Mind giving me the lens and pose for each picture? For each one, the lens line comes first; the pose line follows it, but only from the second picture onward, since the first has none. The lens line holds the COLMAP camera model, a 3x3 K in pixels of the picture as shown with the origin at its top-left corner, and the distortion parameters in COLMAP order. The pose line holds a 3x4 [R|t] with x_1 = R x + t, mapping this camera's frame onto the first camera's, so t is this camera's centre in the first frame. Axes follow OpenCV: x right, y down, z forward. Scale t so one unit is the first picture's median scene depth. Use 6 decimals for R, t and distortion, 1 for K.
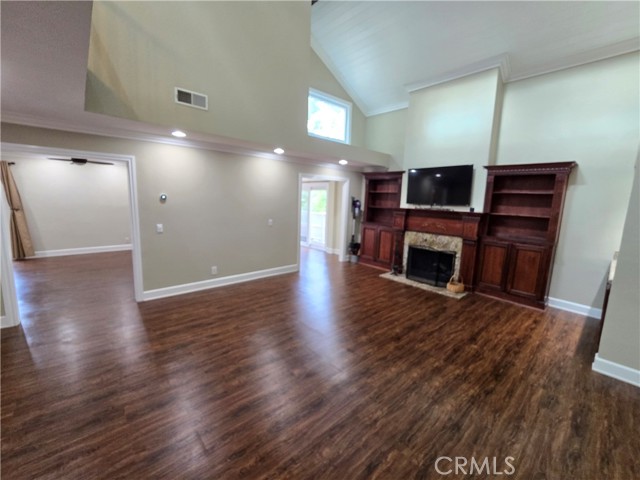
lens RADIAL K [[261.0, 0, 322.1], [0, 261.0, 238.6], [0, 0, 1]] dist [-0.011461, -0.000250]
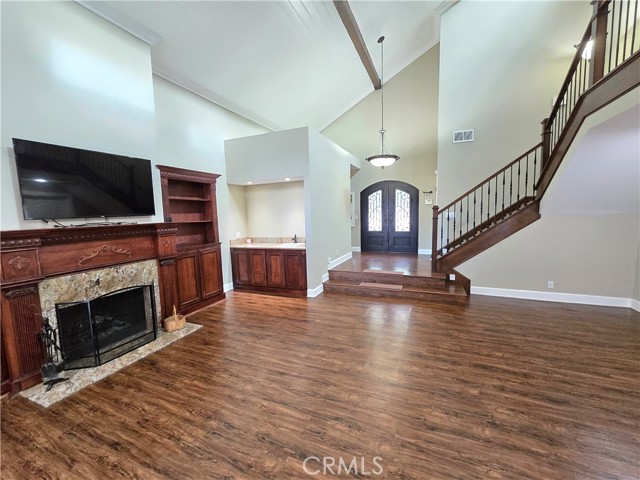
lens RADIAL K [[261.0, 0, 322.1], [0, 261.0, 238.6], [0, 0, 1]] dist [-0.011461, -0.000250]
pose [[-0.417732, -0.116102, 0.901122, -0.336507], [0.152681, 0.968727, 0.195591, -0.140276], [-0.895650, 0.219288, -0.386942, 0.915731]]
